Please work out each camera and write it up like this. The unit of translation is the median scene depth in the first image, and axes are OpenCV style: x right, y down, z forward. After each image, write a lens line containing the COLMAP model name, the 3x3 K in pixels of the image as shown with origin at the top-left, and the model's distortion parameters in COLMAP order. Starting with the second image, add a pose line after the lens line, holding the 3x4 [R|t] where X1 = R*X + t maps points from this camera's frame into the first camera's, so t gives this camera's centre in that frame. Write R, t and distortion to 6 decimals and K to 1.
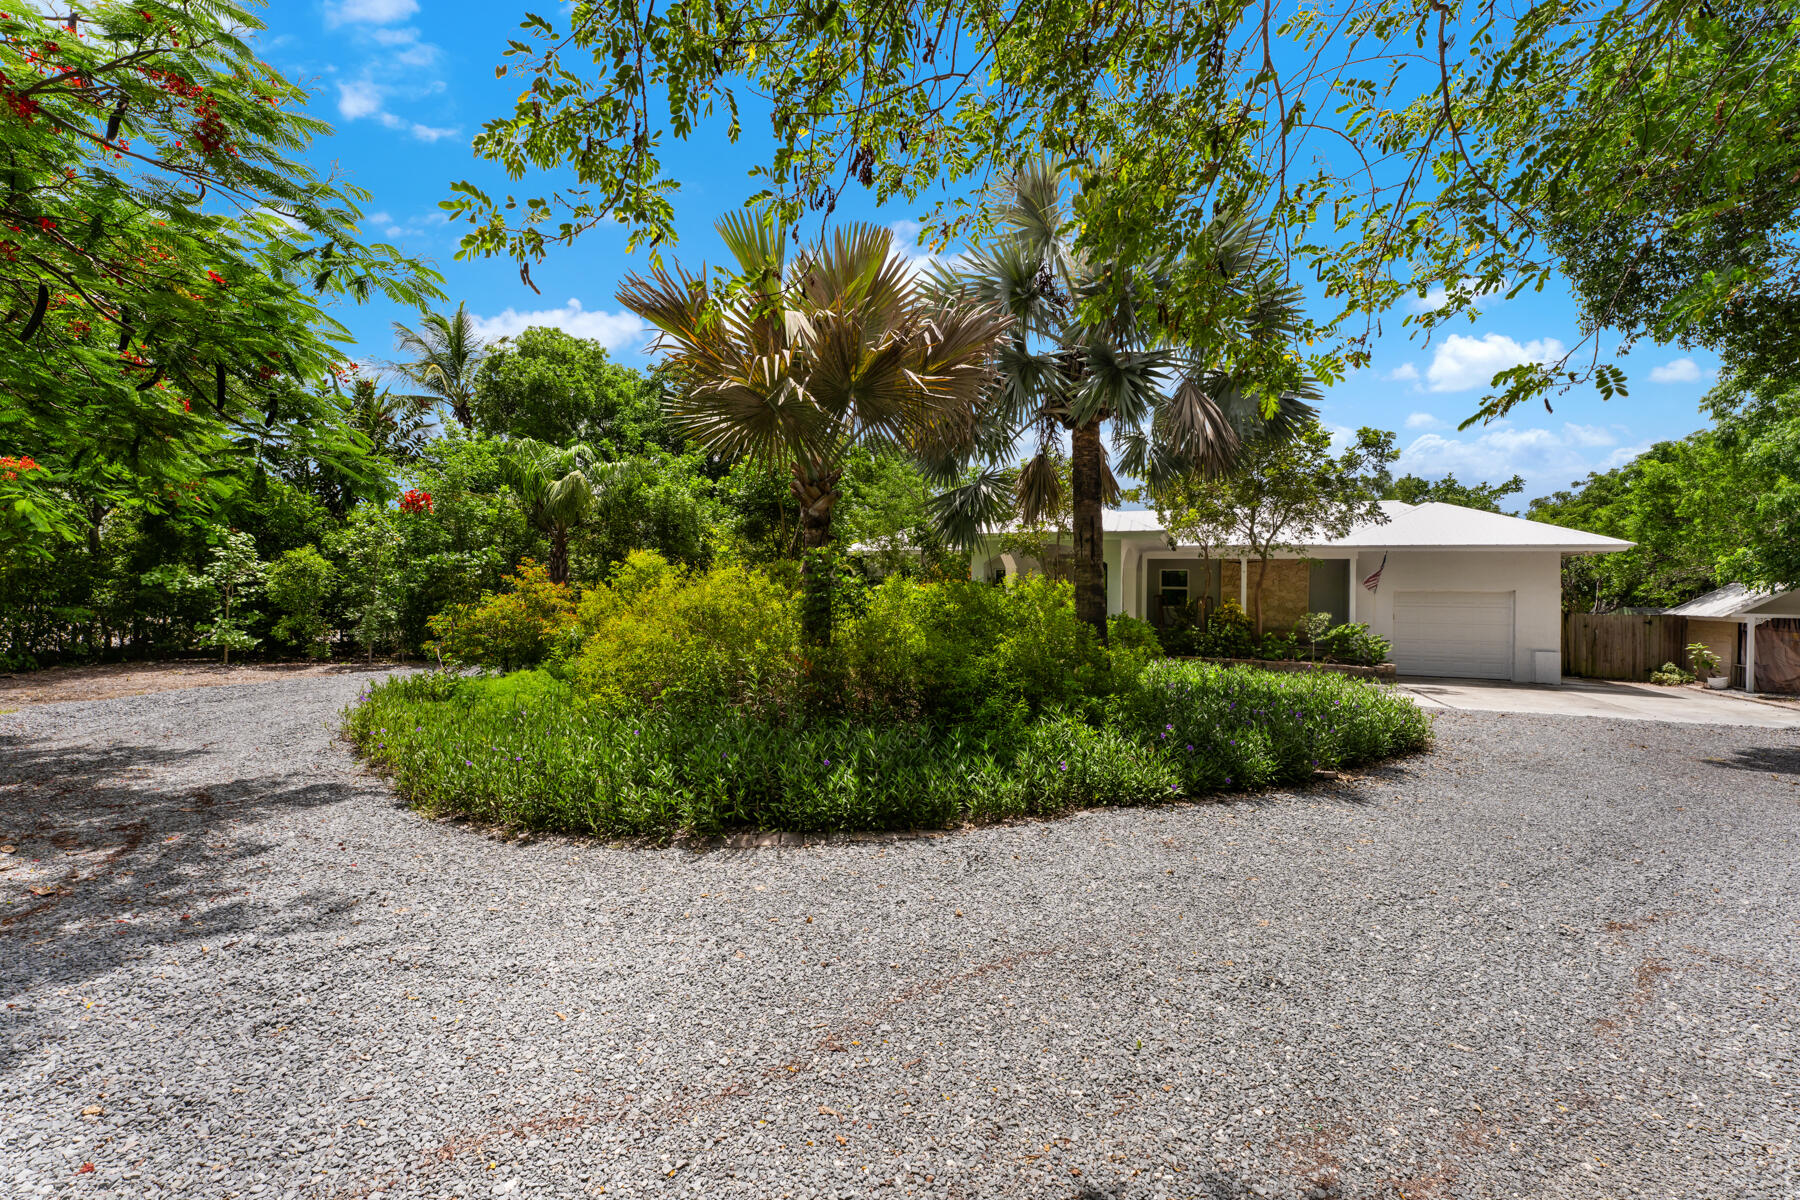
lens RADIAL K [[725.8, 0, 908.7], [0, 725.8, 584.8], [0, 0, 1]] dist [0.000212, -0.000283]
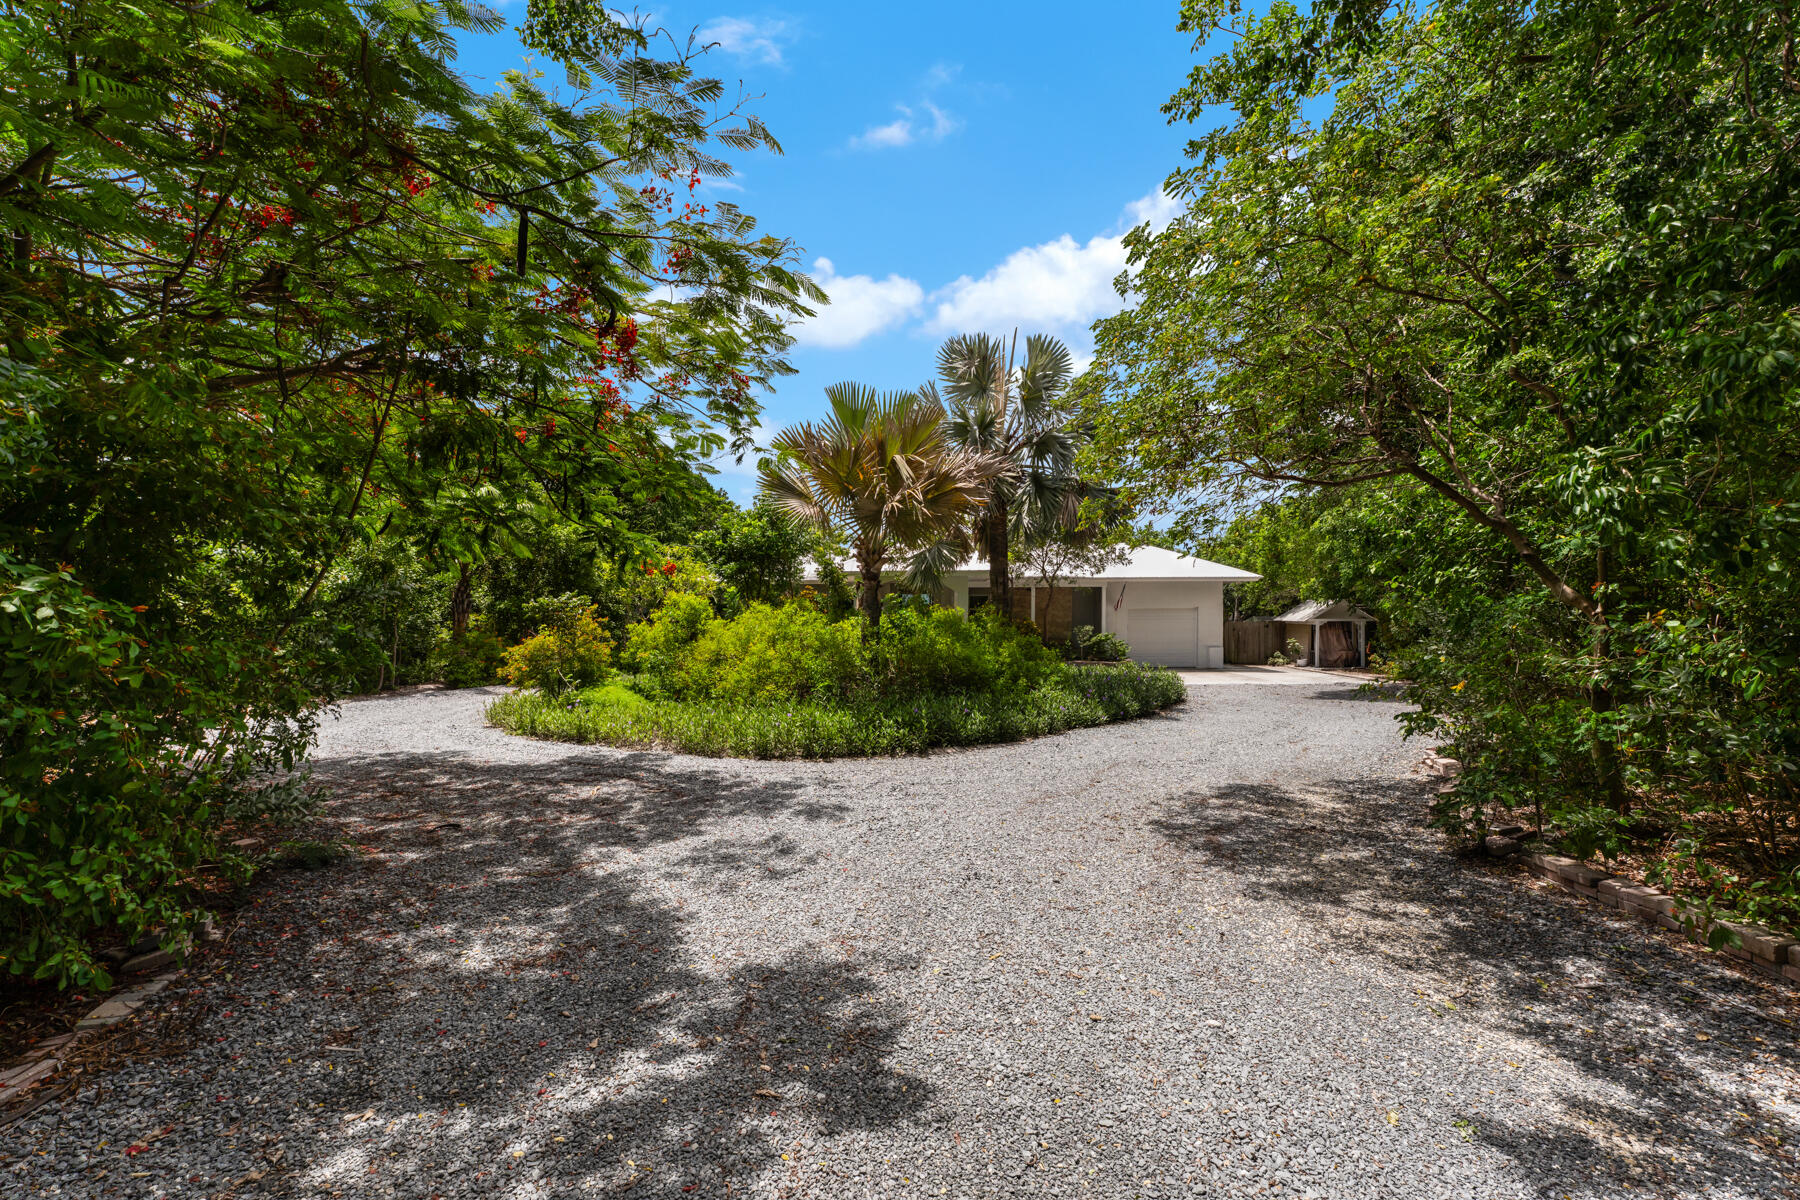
lens RADIAL K [[725.8, 0, 892.7], [0, 725.8, 611.3], [0, 0, 1]] dist [0.000212, -0.000283]
pose [[0.944423, -0.020502, 0.328093, -0.254137], [0.017034, 0.999765, 0.013441, -0.014419], [-0.328291, -0.007105, 0.944550, -0.209922]]
